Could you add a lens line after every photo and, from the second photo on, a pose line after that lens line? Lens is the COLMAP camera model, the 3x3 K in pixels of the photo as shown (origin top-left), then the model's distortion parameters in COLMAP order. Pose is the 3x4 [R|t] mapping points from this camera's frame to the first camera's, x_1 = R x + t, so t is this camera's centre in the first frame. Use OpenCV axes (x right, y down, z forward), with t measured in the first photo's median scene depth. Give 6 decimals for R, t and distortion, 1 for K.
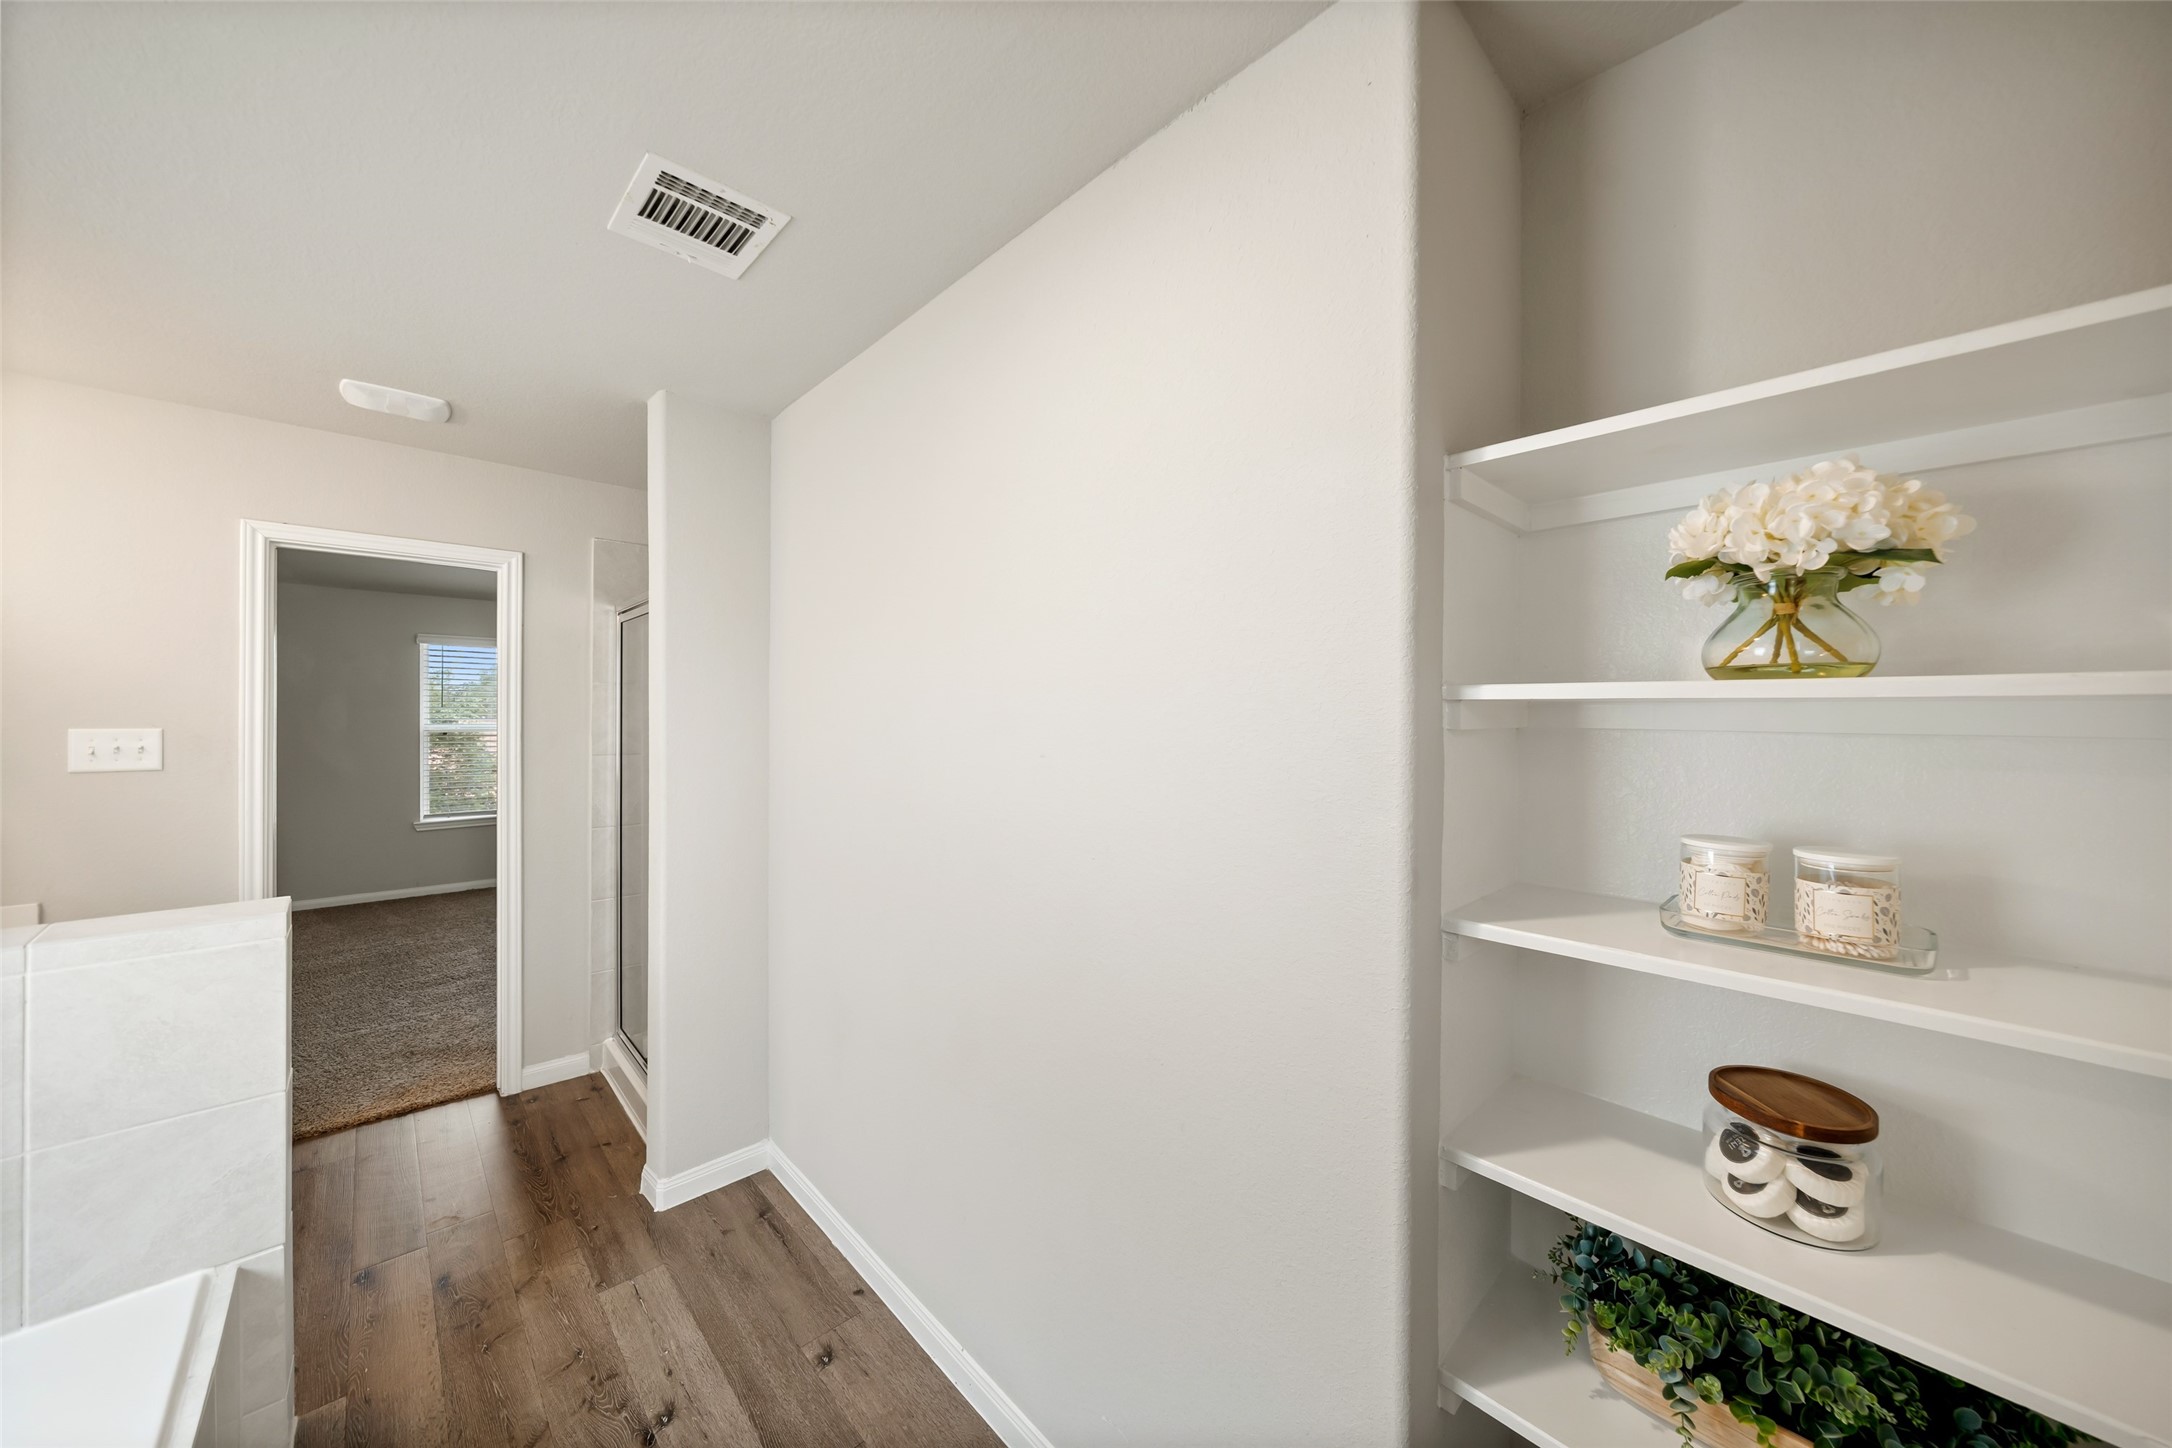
lens RADIAL K [[749.5, 0, 1086.0], [0, 749.5, 724.0], [0, 0, 1]] dist [0.008391, 0.000017]
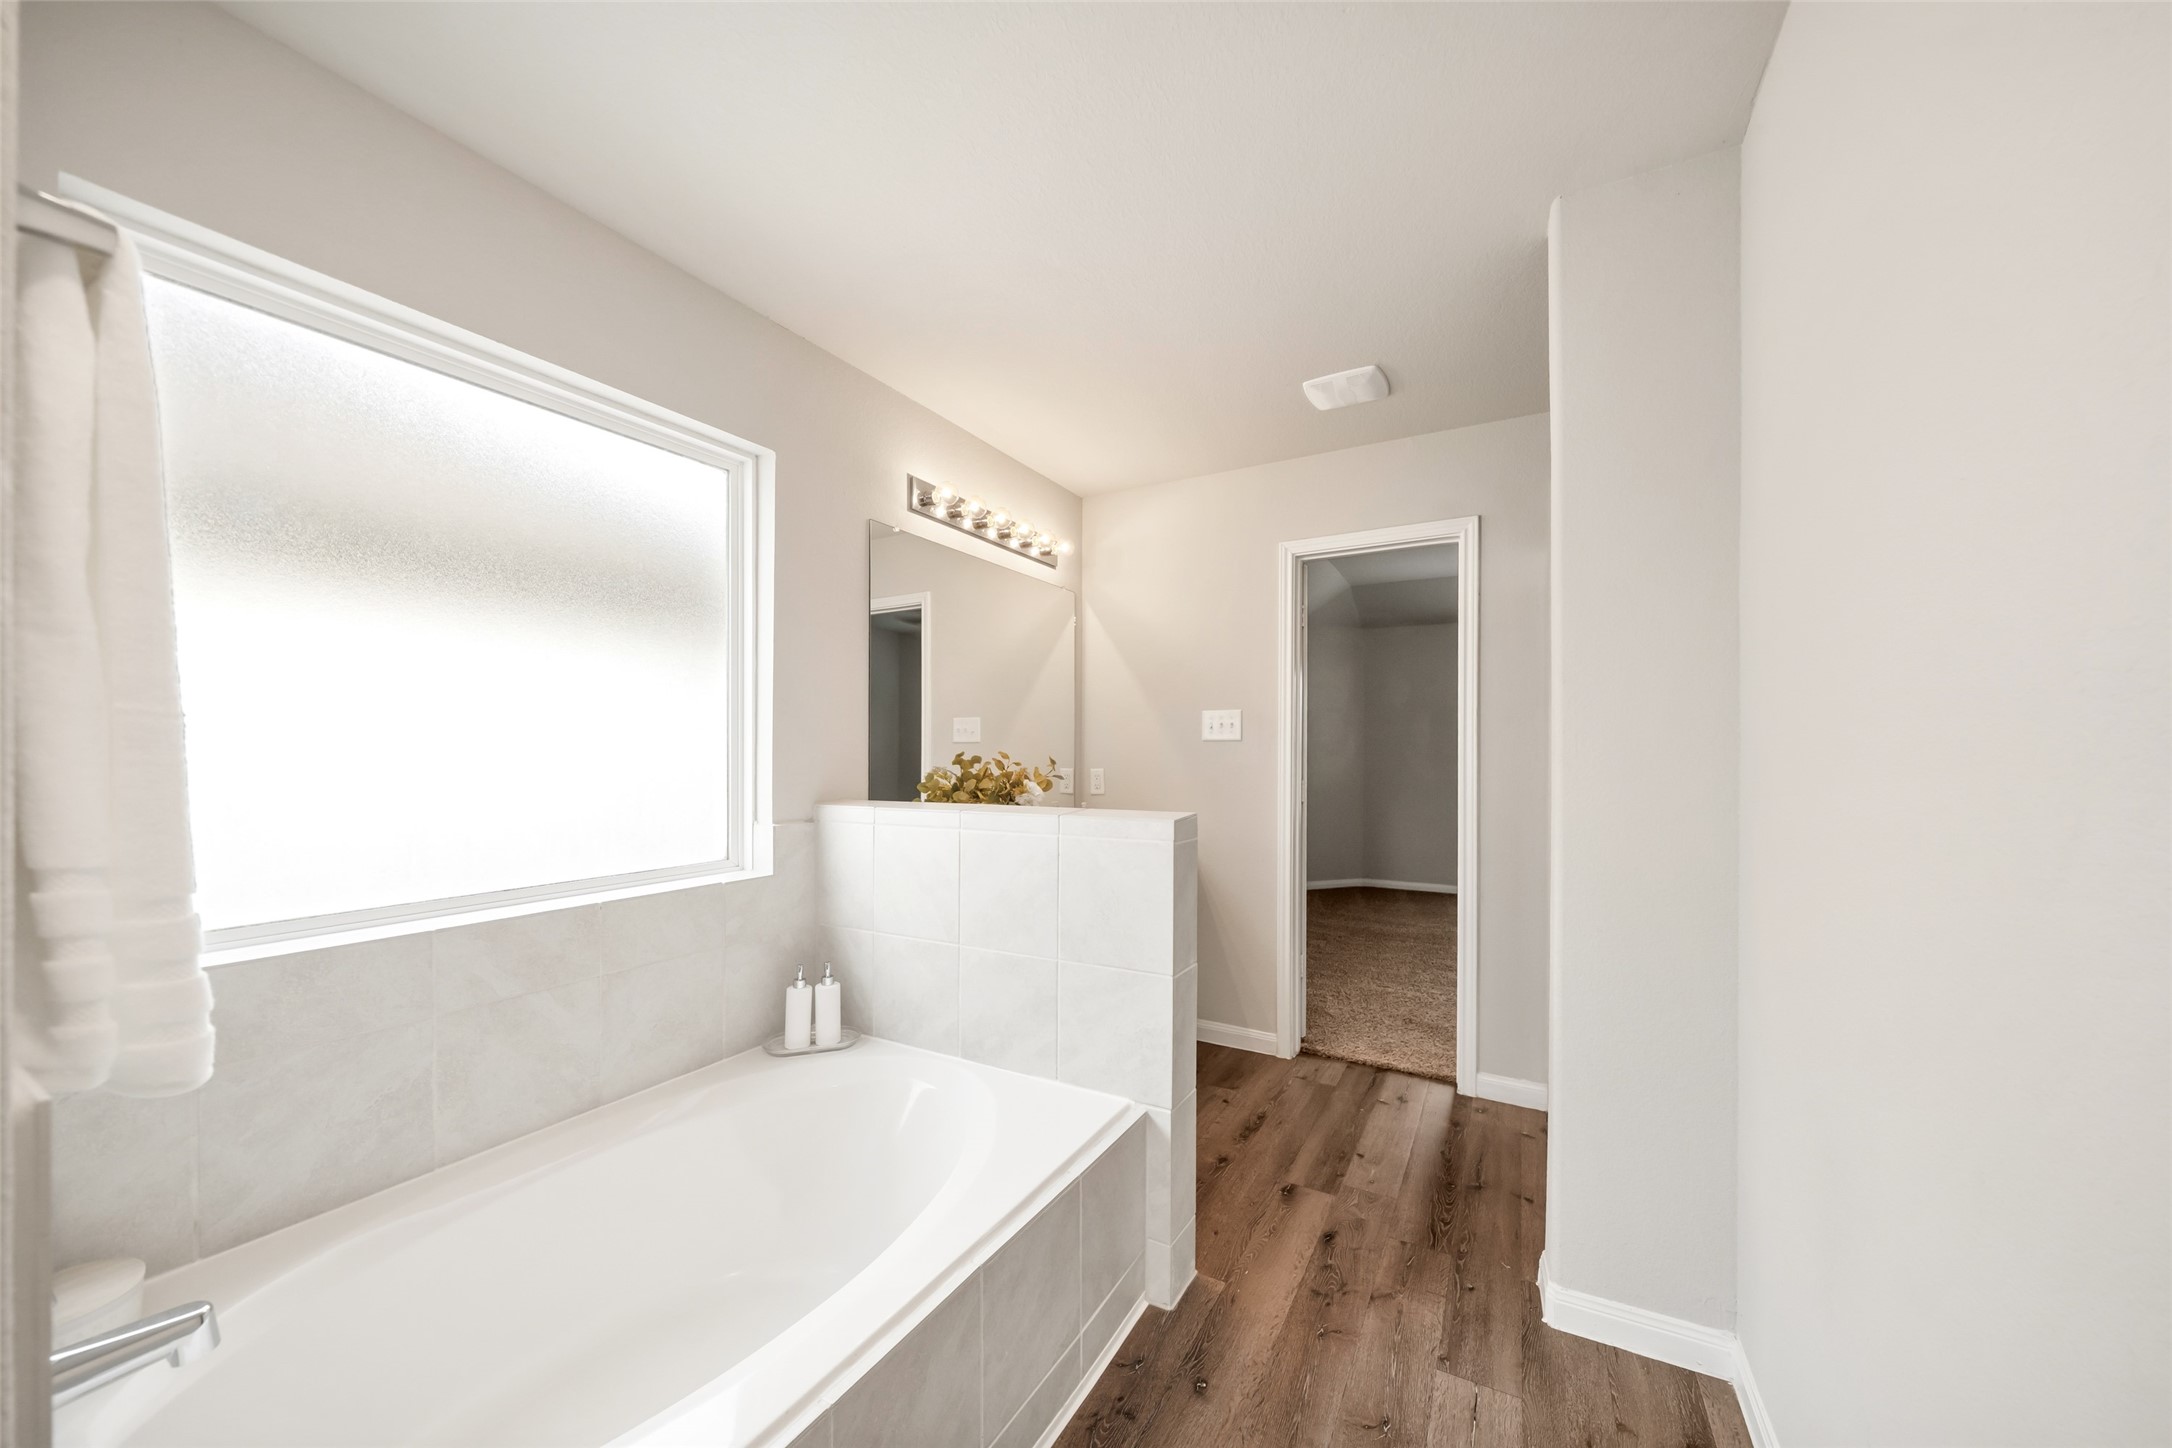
lens RADIAL K [[763.4, 0, 1101.9], [0, 763.4, 757.6], [0, 0, 1]] dist [-0.002839, -0.000264]
pose [[0.304654, -0.006318, -0.952442, 0.005318], [-0.007413, 0.999932, -0.009004, 0.107577], [0.952434, 0.009803, 0.304586, 0.355160]]
